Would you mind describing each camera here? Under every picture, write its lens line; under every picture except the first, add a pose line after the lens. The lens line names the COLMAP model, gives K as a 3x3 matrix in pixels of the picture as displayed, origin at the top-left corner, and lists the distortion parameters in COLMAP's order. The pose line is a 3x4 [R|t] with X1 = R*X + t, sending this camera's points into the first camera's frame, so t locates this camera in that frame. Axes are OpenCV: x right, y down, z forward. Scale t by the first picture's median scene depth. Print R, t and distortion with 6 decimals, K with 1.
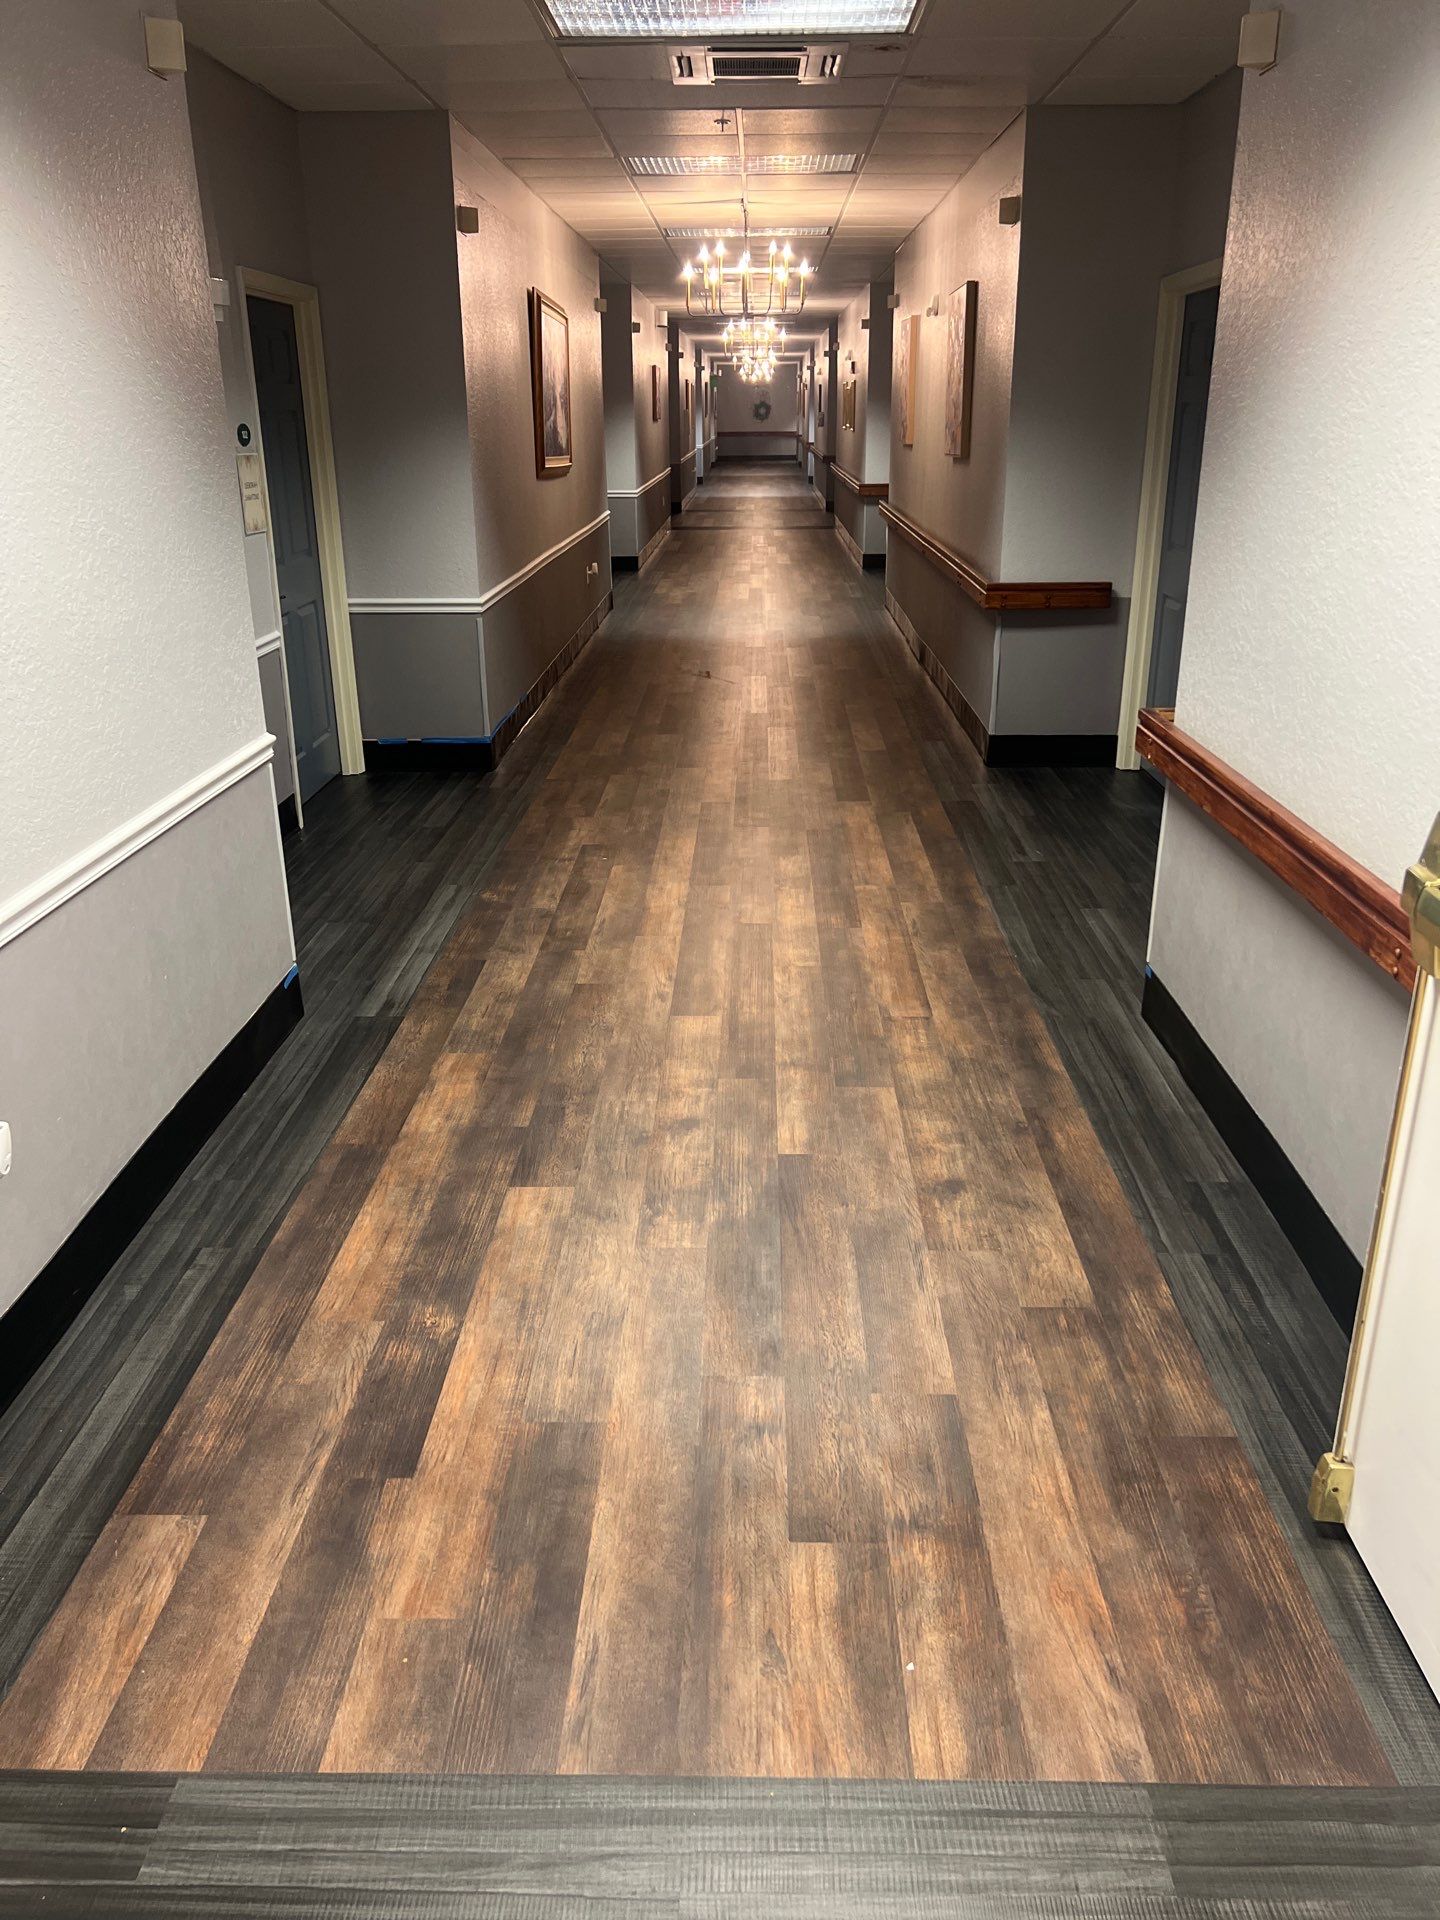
lens RADIAL K [[1429.2, 0, 735.6], [0, 1429.2, 961.7], [0, 0, 1]] dist [0.035099, -0.011495]
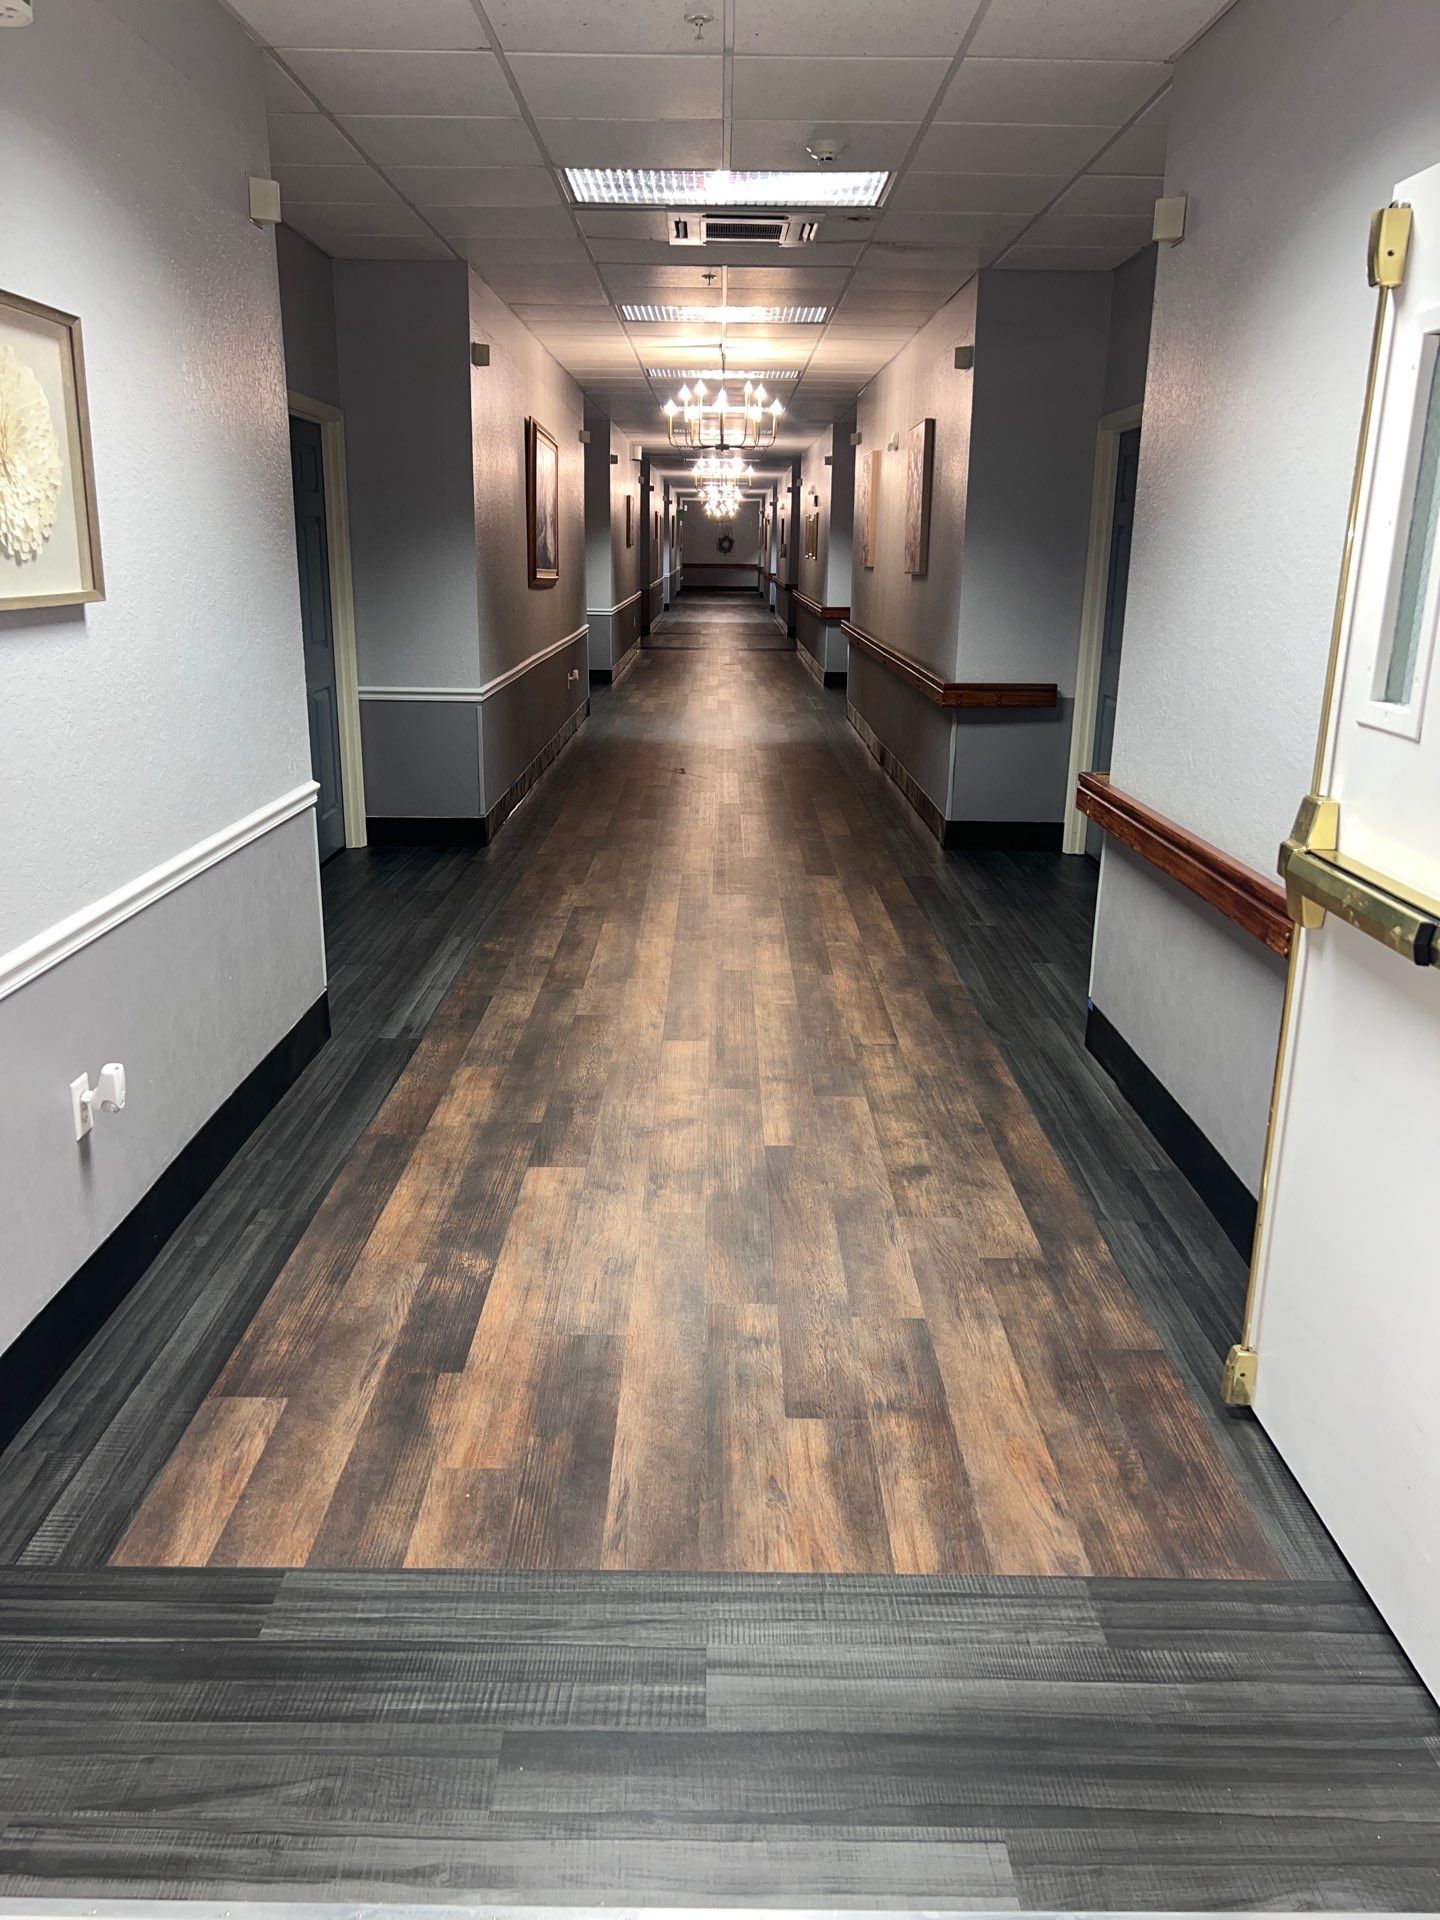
lens RADIAL K [[1445.3, 0, 720.0], [0, 1445.3, 960.0], [0, 0, 1]] dist [0.042797, 0.000282]
pose [[0.999665, 0.013653, 0.021968, -0.035386], [-0.011602, 0.995792, -0.090909, 0.100736], [-0.023116, 0.090624, 0.995617, -0.163294]]
